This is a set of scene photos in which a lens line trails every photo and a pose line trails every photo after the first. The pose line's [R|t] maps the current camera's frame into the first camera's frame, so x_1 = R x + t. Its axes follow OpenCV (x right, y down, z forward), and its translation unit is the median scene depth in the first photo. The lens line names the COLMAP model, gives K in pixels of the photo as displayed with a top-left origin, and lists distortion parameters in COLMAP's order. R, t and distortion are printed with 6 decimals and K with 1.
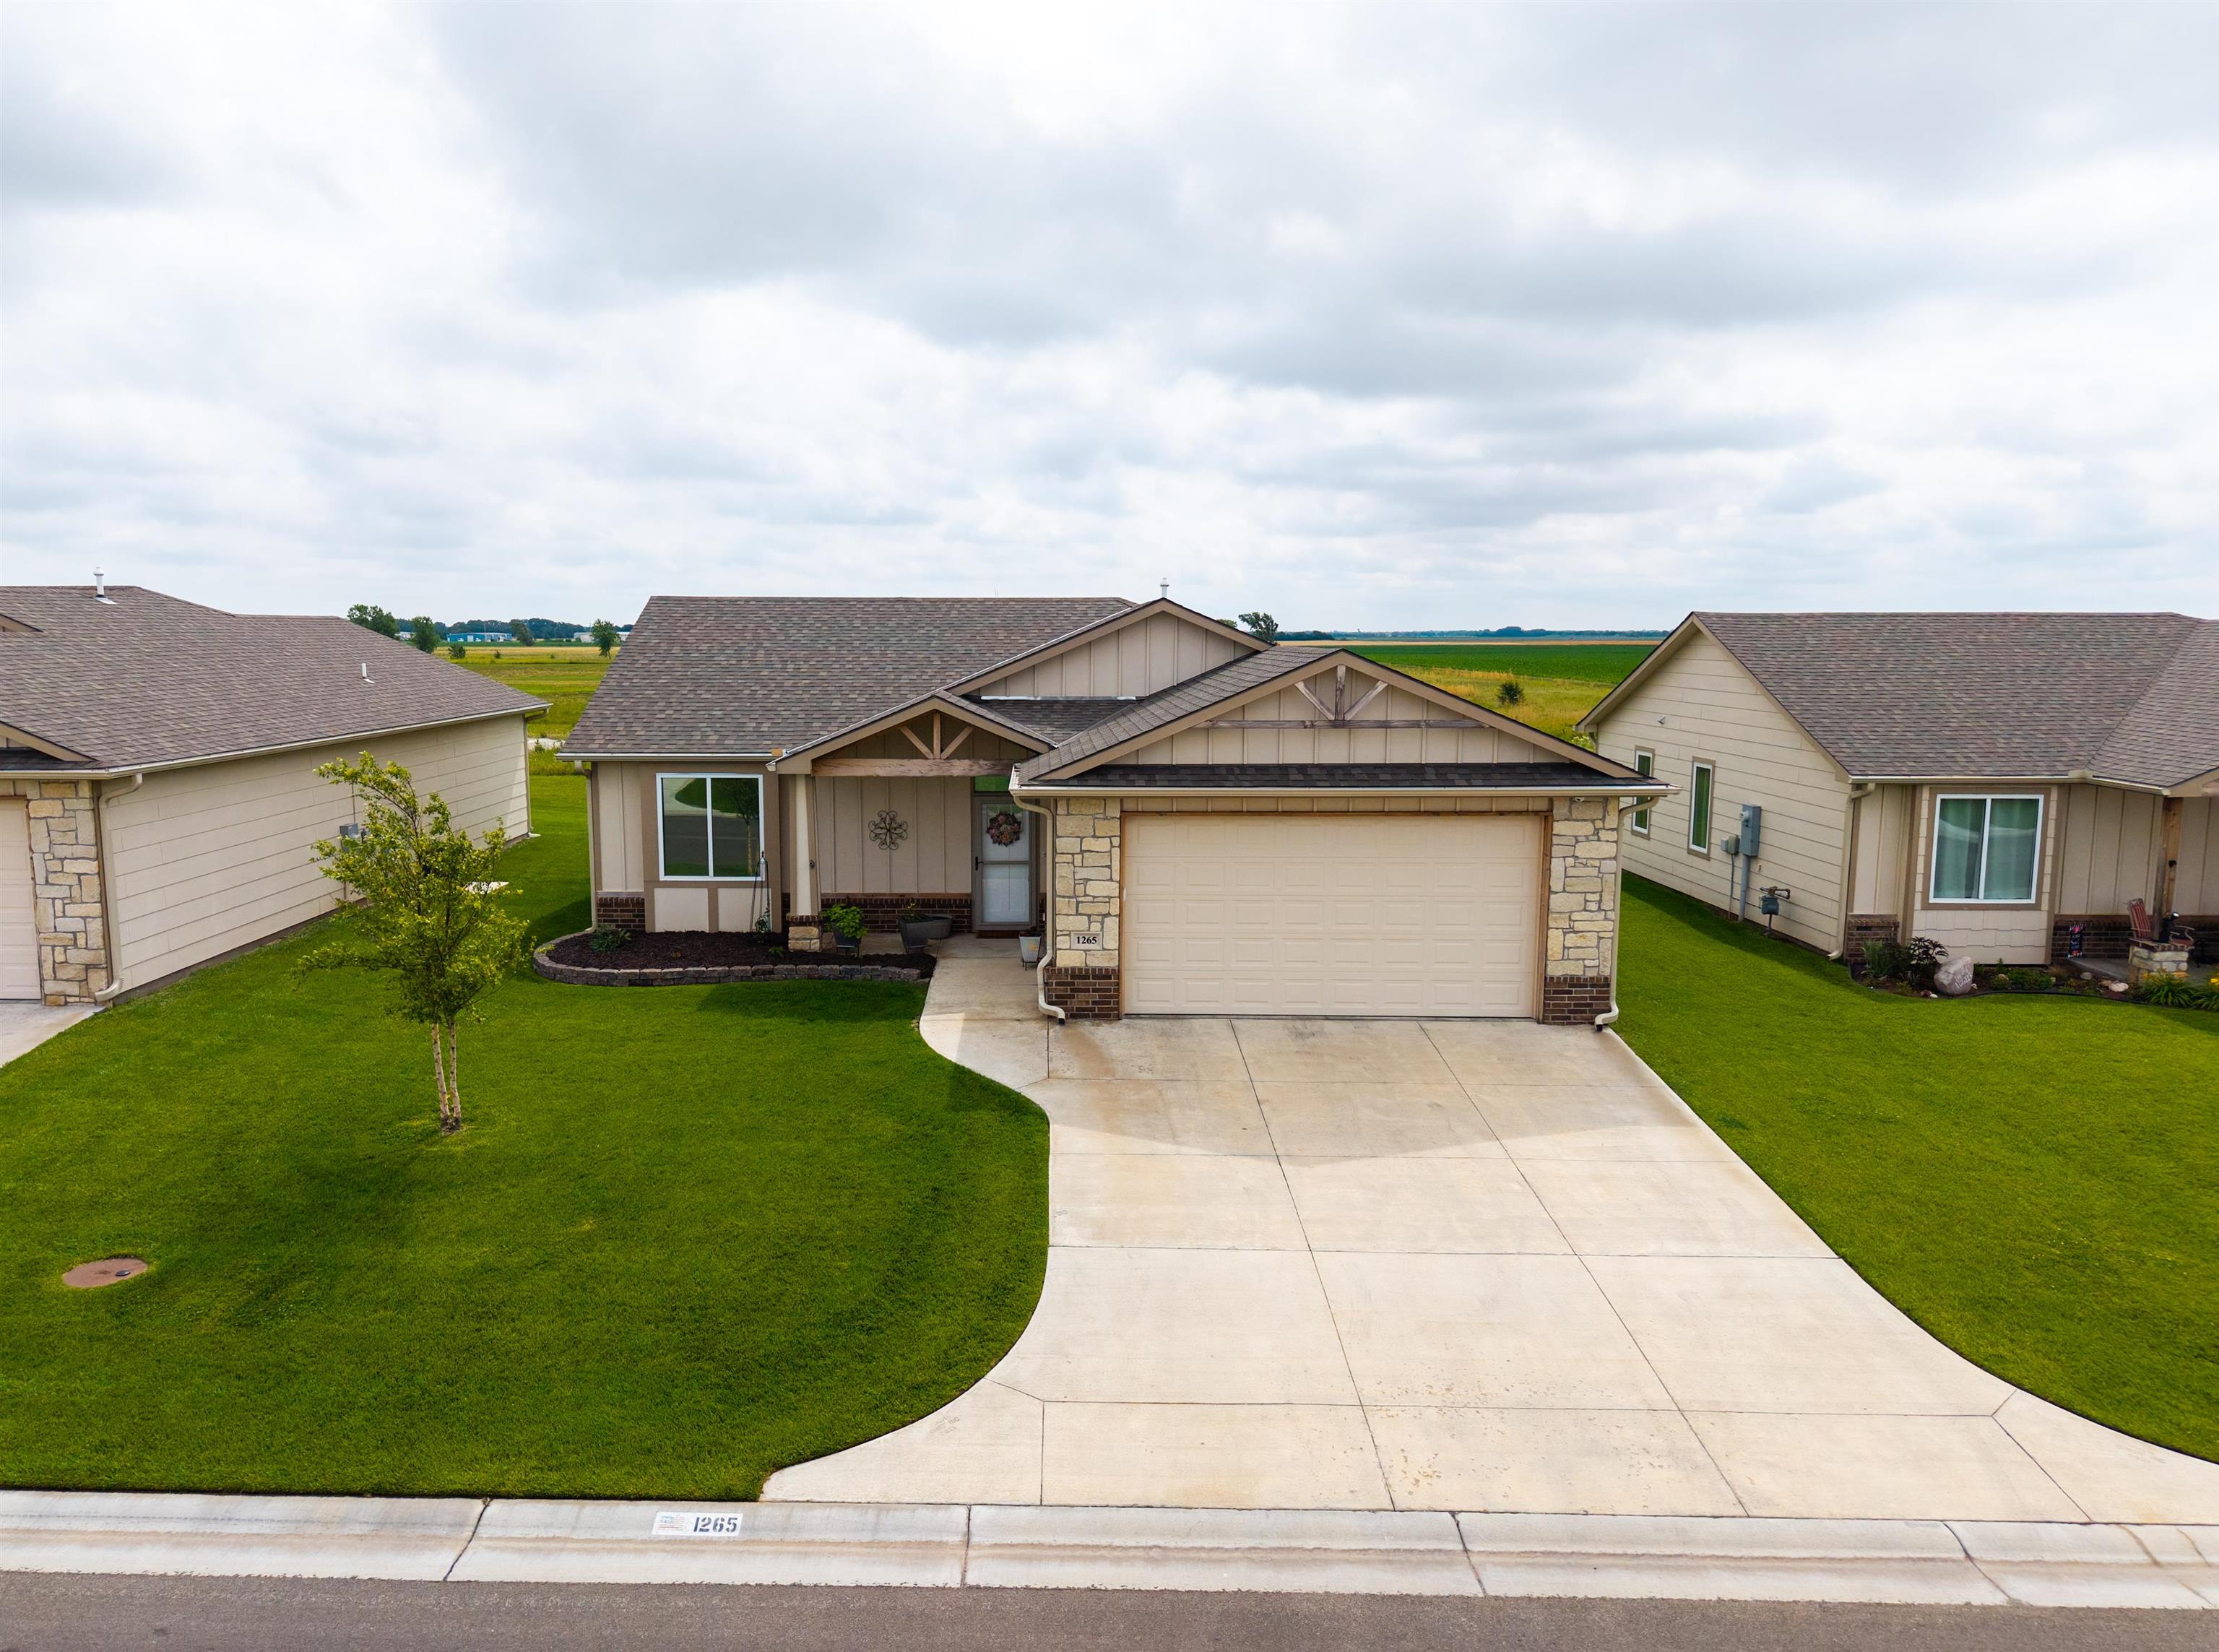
lens RADIAL K [[1521.1, 0, 1109.5], [0, 1521.1, 826.0], [0, 0, 1]] dist [0.003901, -0.001148]
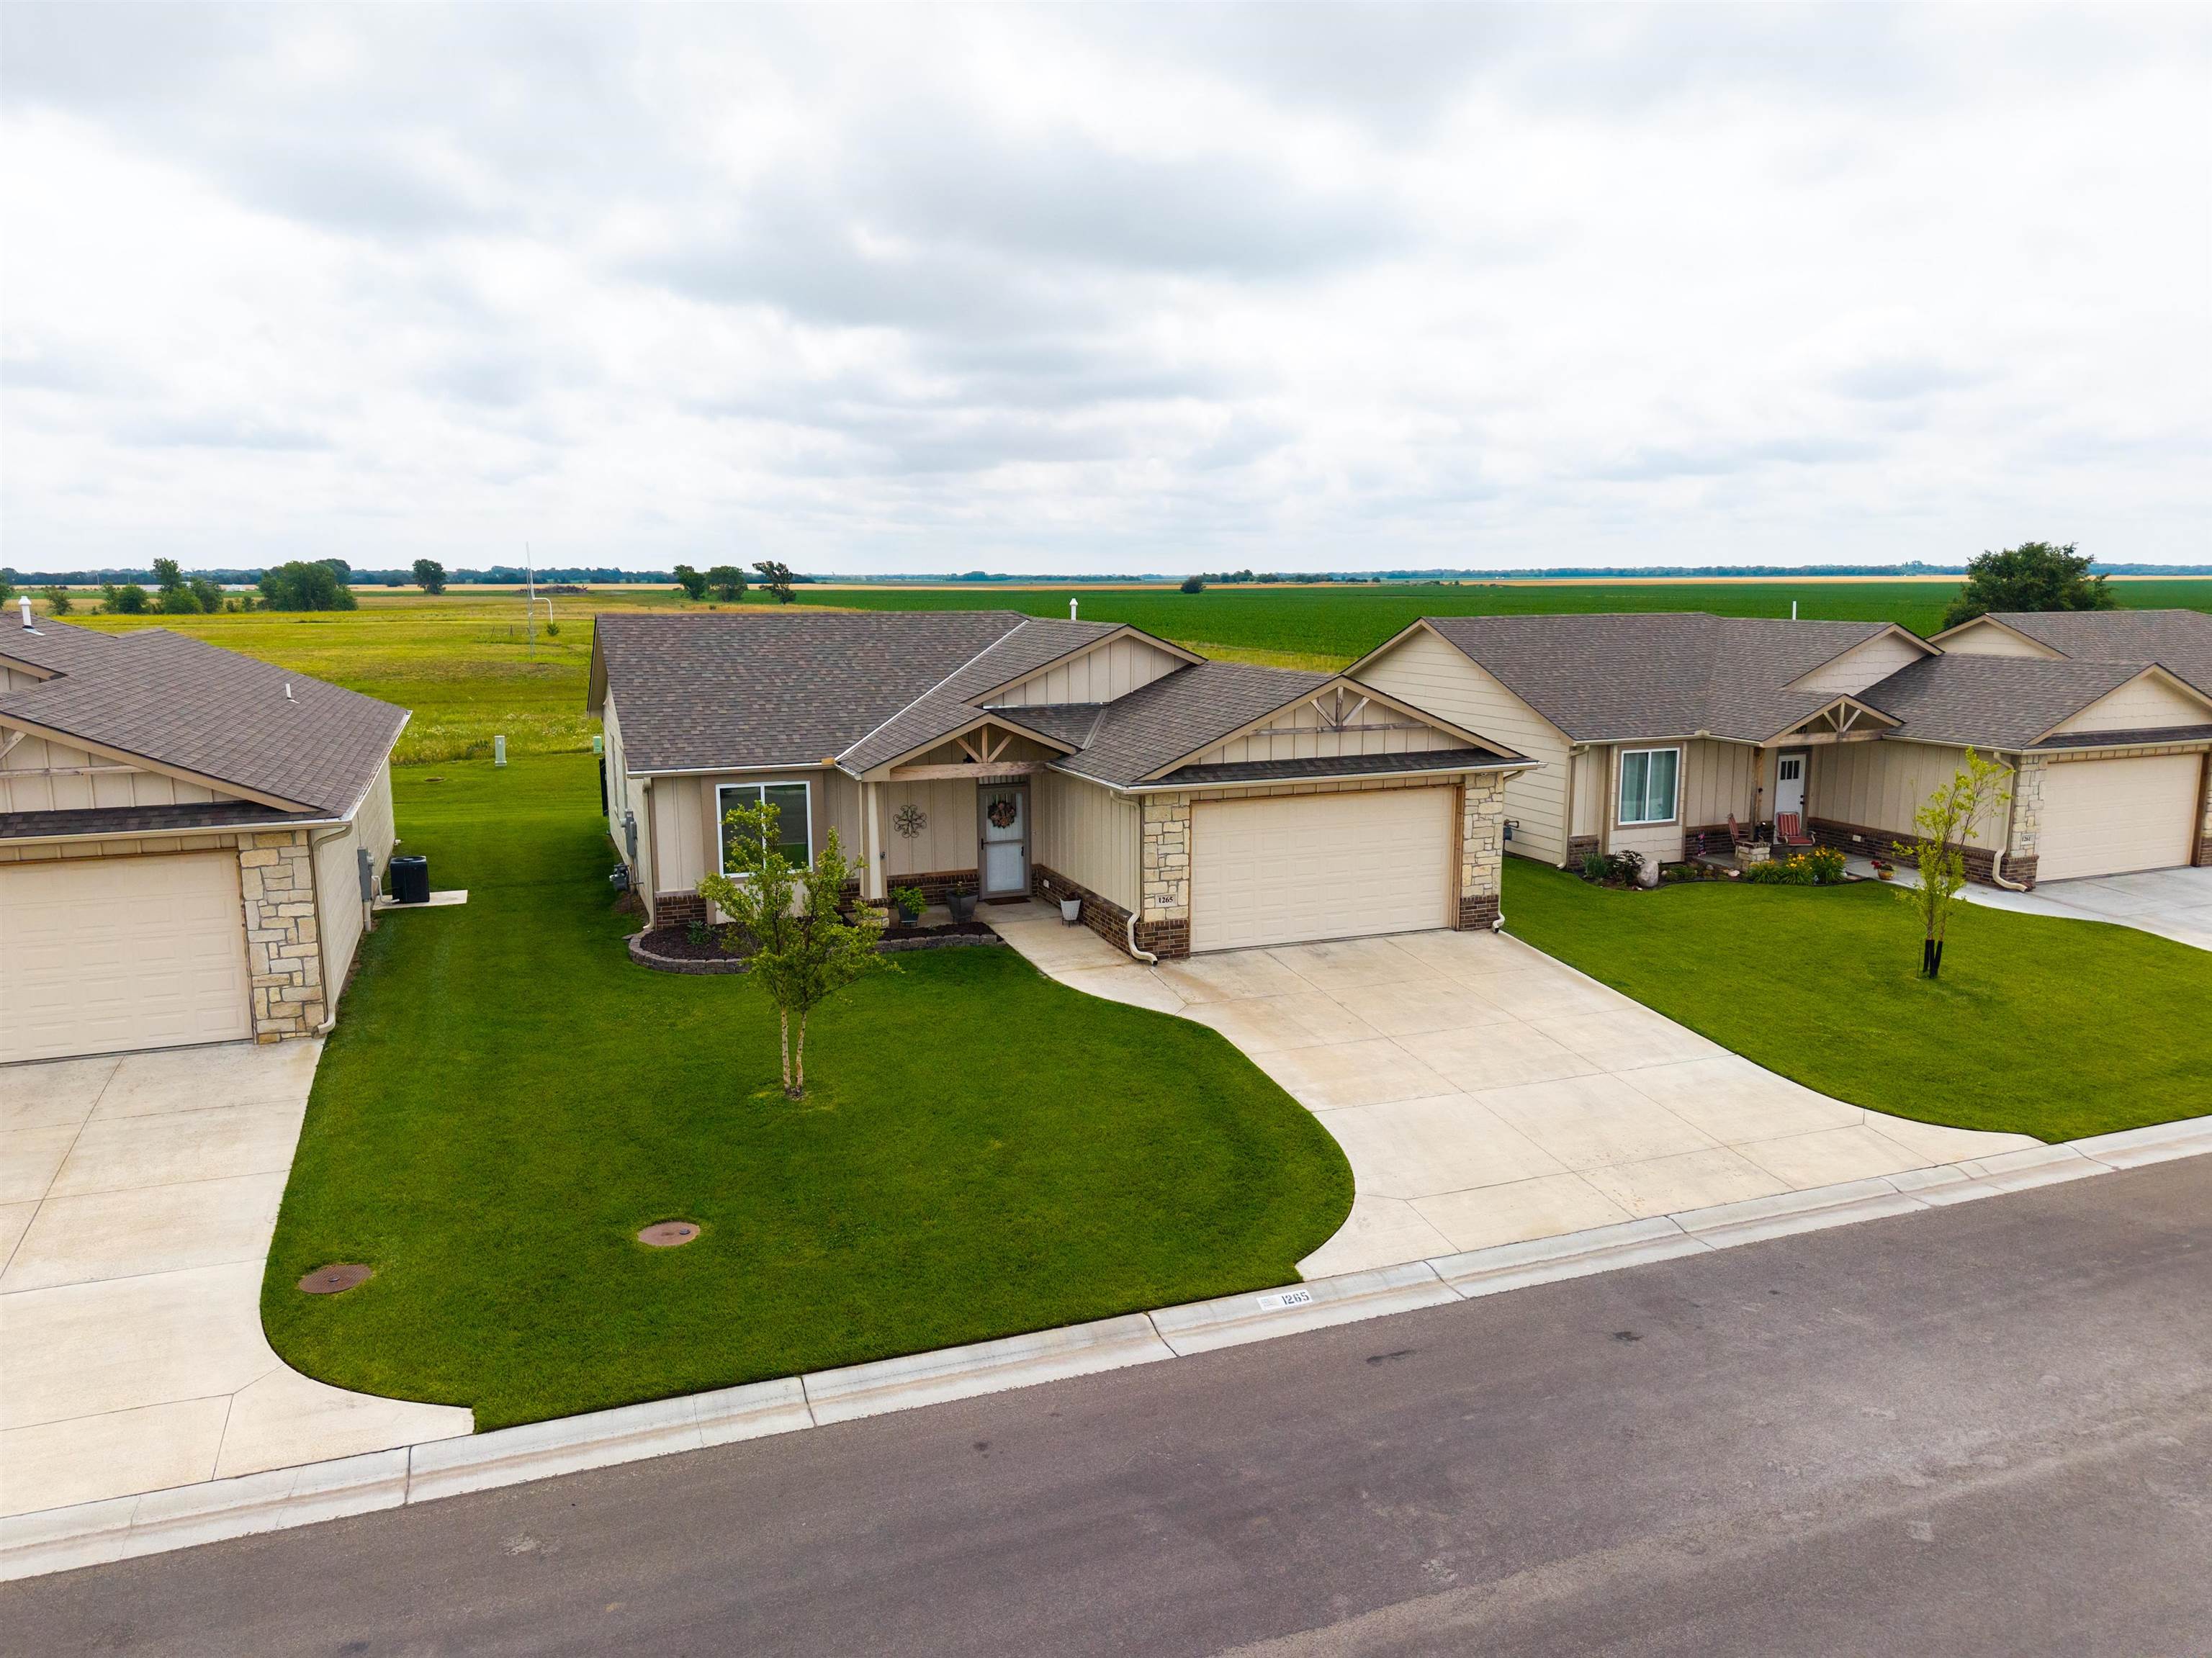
lens RADIAL K [[1503.8, 0, 1106.0], [0, 1503.8, 829.0], [0, 0, 1]] dist [0.012789, -0.000284]
pose [[0.926549, -0.066128, 0.370317, -0.542733], [0.047798, 0.997144, 0.058468, -0.064775], [-0.373126, -0.036473, 0.927063, -0.185053]]
